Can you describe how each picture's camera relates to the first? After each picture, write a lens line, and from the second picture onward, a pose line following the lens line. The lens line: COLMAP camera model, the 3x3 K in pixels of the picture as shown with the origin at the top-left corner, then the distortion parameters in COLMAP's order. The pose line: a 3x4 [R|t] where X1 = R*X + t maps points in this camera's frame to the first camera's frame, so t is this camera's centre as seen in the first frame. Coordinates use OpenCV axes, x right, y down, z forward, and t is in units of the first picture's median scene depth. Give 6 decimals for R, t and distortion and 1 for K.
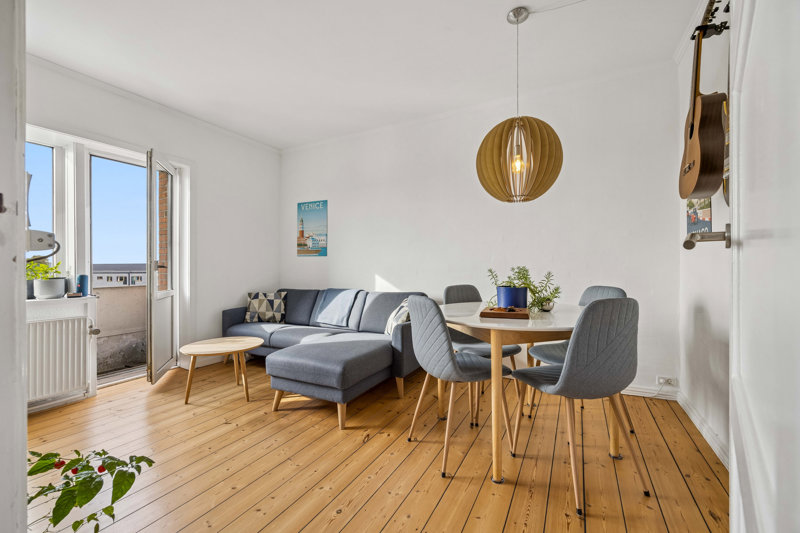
lens RADIAL K [[342.1, 0, 404.0], [0, 342.1, 264.2], [0, 0, 1]] dist [-0.016148, -0.000379]
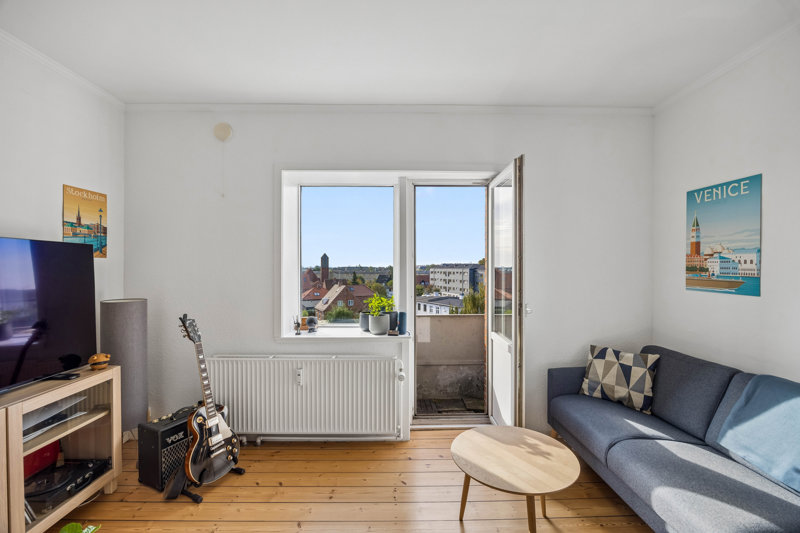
lens RADIAL K [[346.2, 0, 401.8], [0, 346.2, 267.6], [0, 0, 1]] dist [-0.001770, 0.001097]
pose [[0.484003, 0.003993, -0.875057, -0.053698], [0.009891, 0.999901, 0.010034, -0.075491], [0.875010, -0.013512, 0.483916, 0.368901]]
